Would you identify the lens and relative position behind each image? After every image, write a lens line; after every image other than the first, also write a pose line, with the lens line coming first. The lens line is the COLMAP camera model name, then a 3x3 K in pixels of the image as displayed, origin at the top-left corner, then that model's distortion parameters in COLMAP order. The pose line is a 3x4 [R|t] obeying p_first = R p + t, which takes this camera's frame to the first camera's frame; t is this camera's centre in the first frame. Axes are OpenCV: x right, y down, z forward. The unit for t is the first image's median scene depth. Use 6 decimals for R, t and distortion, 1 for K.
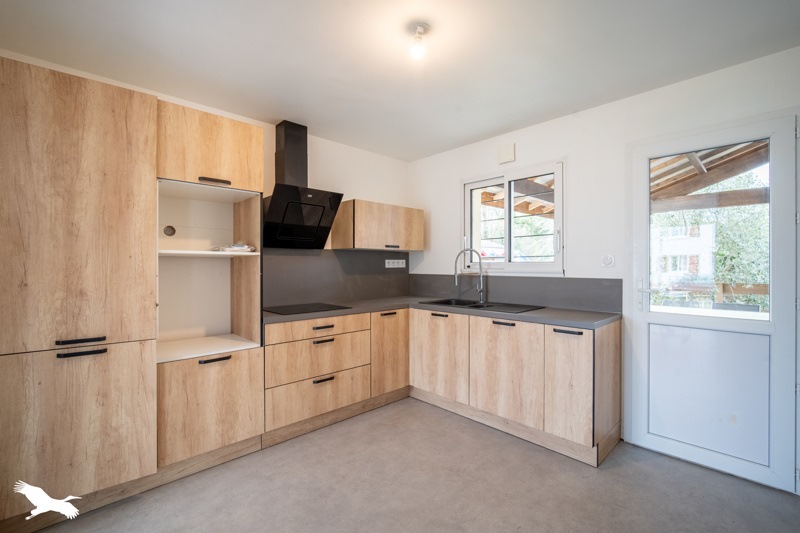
lens RADIAL K [[352.4, 0, 400.3], [0, 352.4, 267.7], [0, 0, 1]] dist [-0.000090, 0.000474]
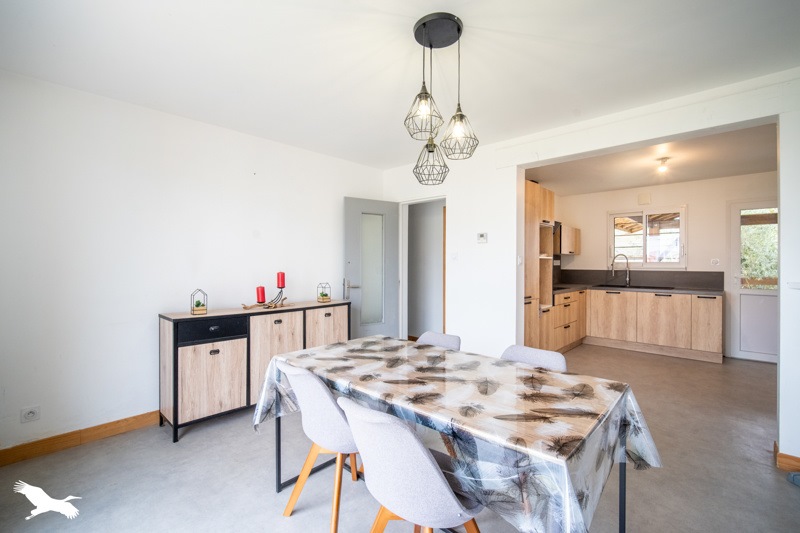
lens RADIAL K [[352.4, 0, 399.7], [0, 352.4, 266.3], [0, 0, 1]] dist [-0.000090, 0.000474]
pose [[0.998759, 0.002418, 0.049745, -1.110243], [-0.002386, 0.999997, -0.000692, 0.008809], [-0.049746, 0.000572, 0.998762, -0.741214]]
